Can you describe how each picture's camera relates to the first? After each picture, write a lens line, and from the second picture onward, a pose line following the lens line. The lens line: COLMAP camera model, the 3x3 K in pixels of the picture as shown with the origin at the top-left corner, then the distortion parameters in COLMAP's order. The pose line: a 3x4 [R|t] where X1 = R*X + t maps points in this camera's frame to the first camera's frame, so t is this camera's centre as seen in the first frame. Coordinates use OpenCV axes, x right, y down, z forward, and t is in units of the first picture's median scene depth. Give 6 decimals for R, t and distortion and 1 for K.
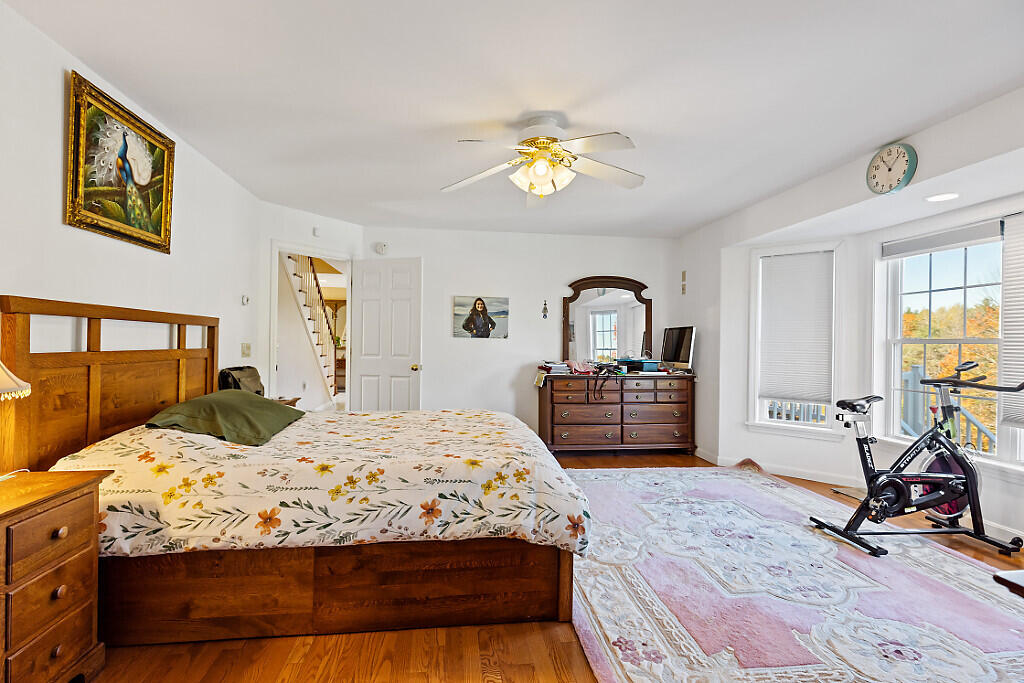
lens RADIAL K [[468.5, 0, 510.9], [0, 468.5, 338.8], [0, 0, 1]] dist [0.000424, 0.000002]
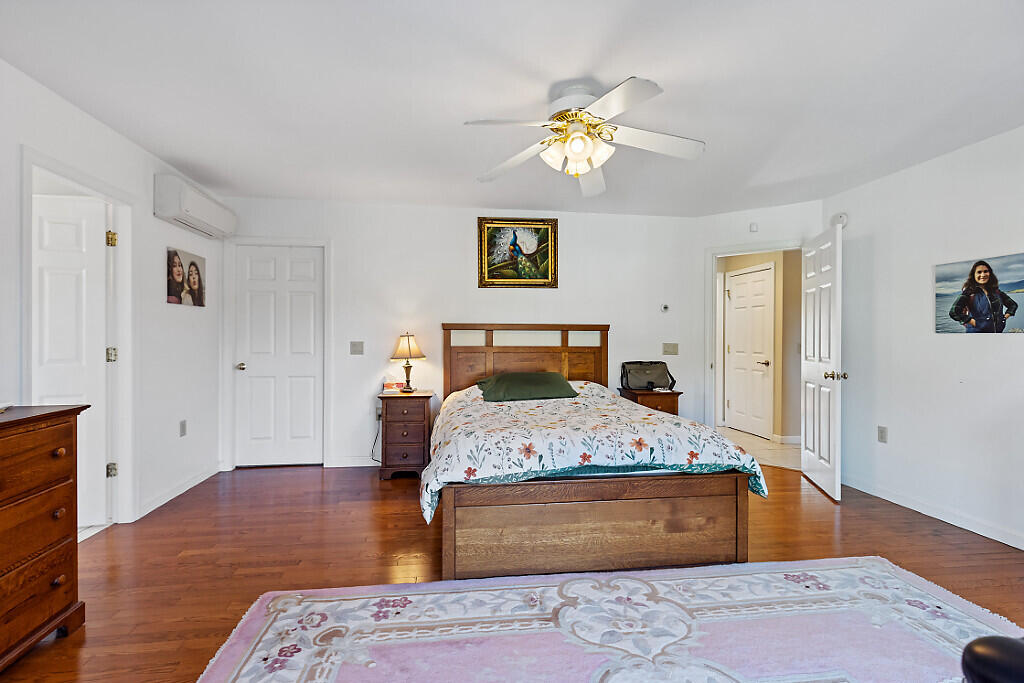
lens RADIAL K [[468.5, 0, 511.0], [0, 468.5, 342.5], [0, 0, 1]] dist [0.000424, 0.000002]
pose [[0.015521, -0.005603, -0.999864, 0.953264], [0.006259, 0.999965, -0.005506, 0.018131], [0.999860, -0.006172, 0.015556, 0.858116]]
